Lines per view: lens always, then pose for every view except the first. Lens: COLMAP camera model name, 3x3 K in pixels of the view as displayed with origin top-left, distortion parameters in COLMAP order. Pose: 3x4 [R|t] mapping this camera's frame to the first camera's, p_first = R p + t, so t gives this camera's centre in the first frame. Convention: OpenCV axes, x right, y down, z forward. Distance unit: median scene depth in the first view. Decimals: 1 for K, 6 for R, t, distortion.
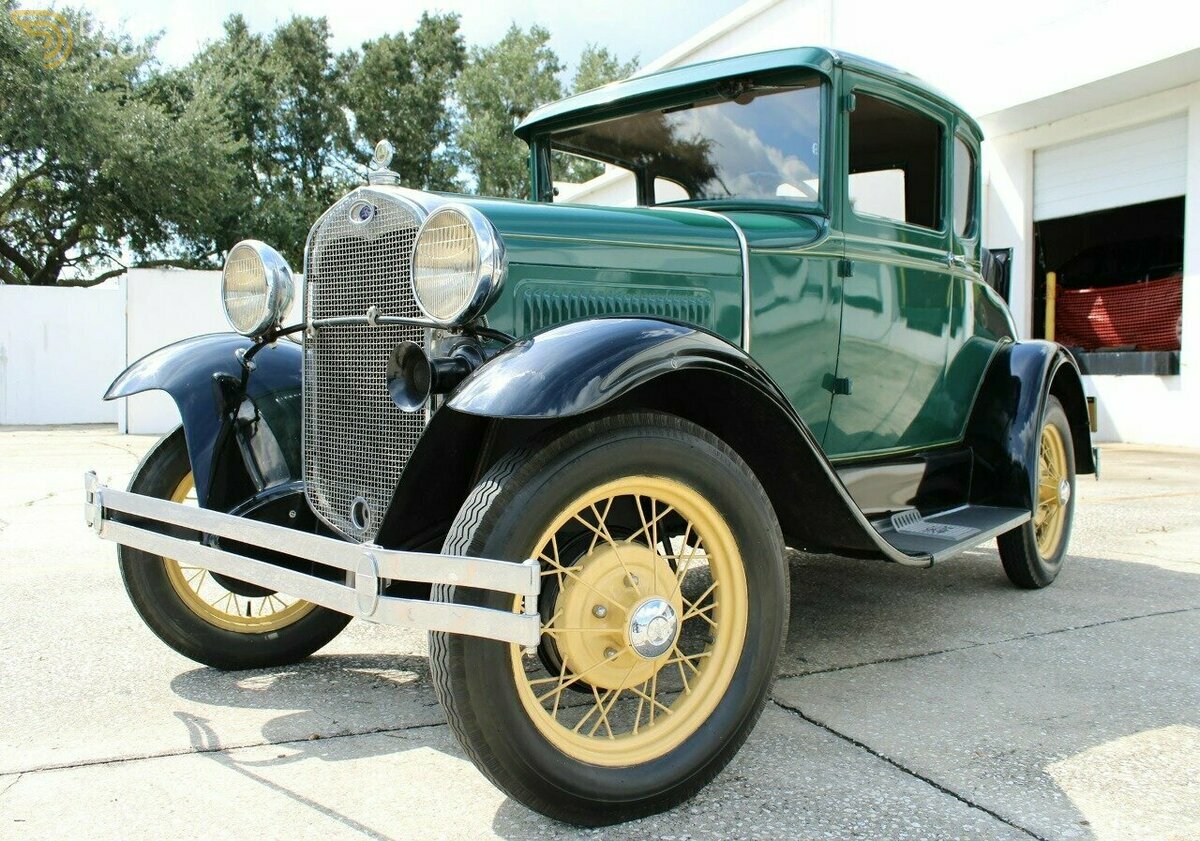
lens RADIAL K [[1003.1, 0, 593.8], [0, 1003.1, 423.2], [0, 0, 1]] dist [-0.155061, 0.122076]
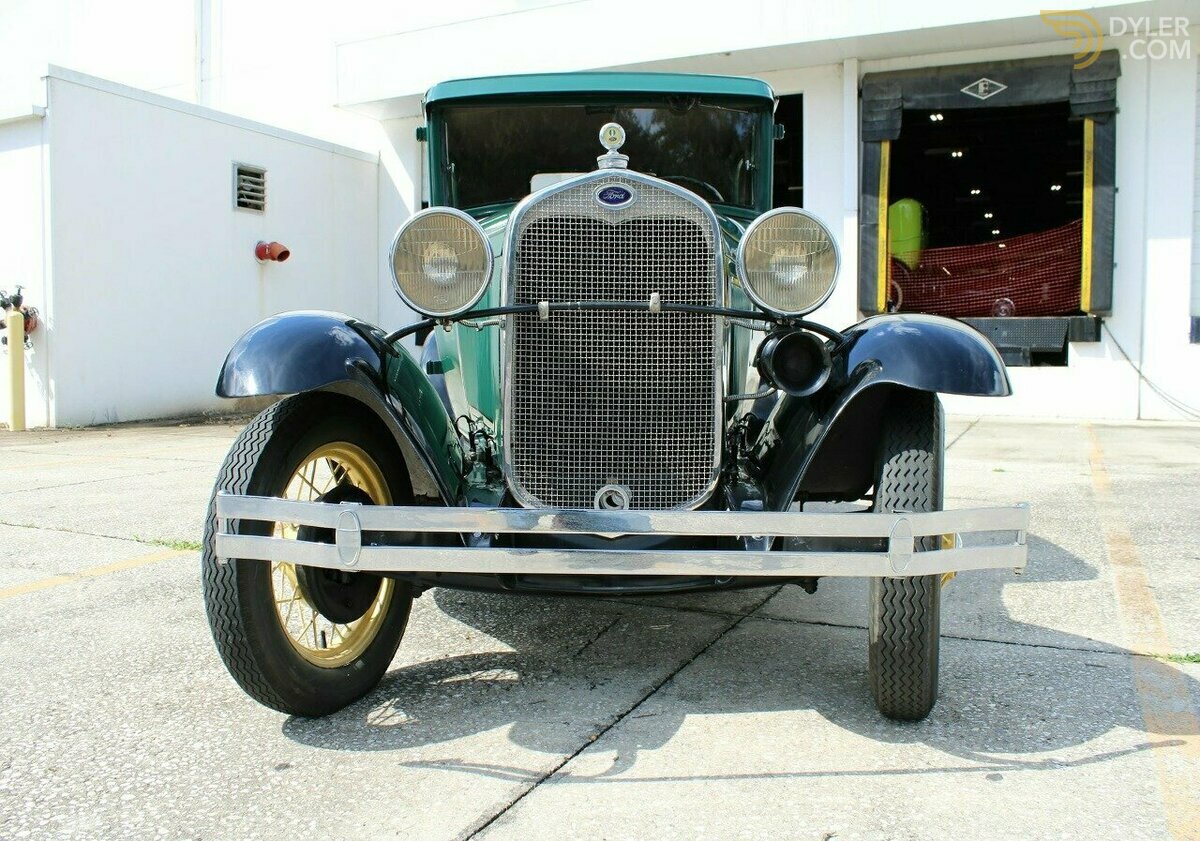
lens RADIAL K [[1003.1, 0, 593.8], [0, 1003.1, 423.2], [0, 0, 1]] dist [-0.155061, 0.122076]
pose [[0.753036, -0.054473, 0.655720, -0.886763], [0.034549, 0.998466, 0.043269, -0.030381], [-0.657071, -0.009929, 0.753763, 0.260567]]
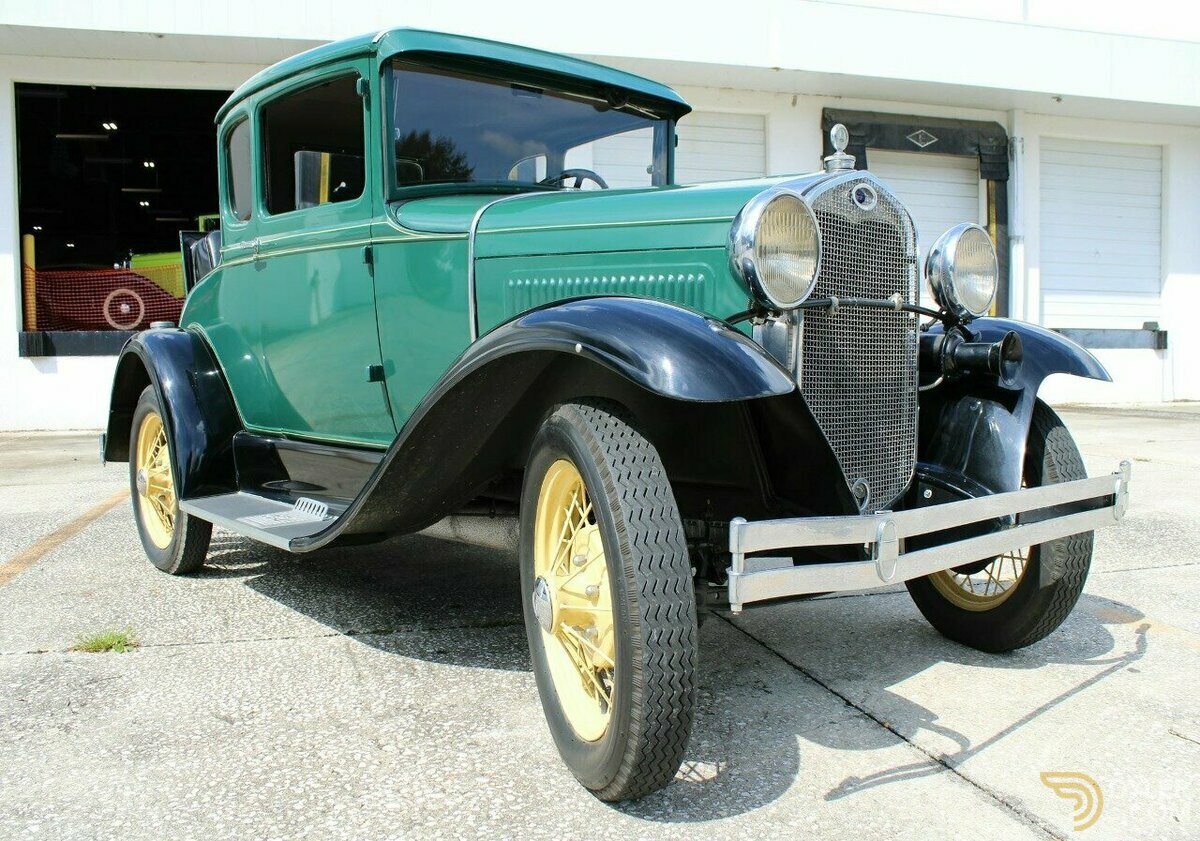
lens RADIAL K [[1003.1, 0, 593.8], [0, 1003.1, 423.2], [0, 0, 1]] dist [-0.155061, 0.122076]
pose [[0.150487, -0.069759, 0.986148, -1.249981], [0.053050, 0.996640, 0.062406, -0.058062], [-0.987188, 0.042924, 0.153682, 1.096444]]
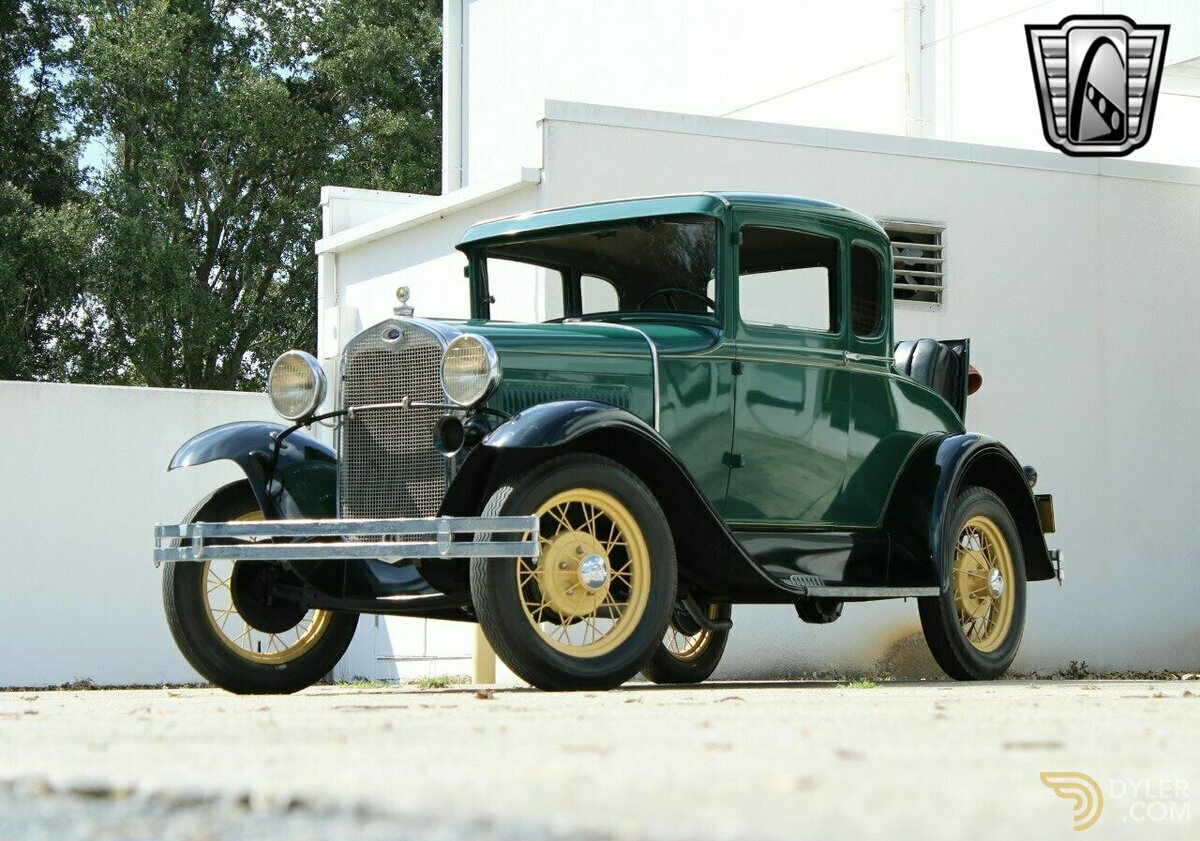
lens RADIAL K [[2904.6, 0, 601.3], [0, 2904.6, 466.1], [0, 0, 1]] dist [-0.014465, -0.050055]
pose [[0.996775, -0.008730, 0.079775, -0.263412], [0.017861, 0.993266, -0.114474, 0.474167], [-0.078238, 0.115529, 0.990218, -3.223366]]
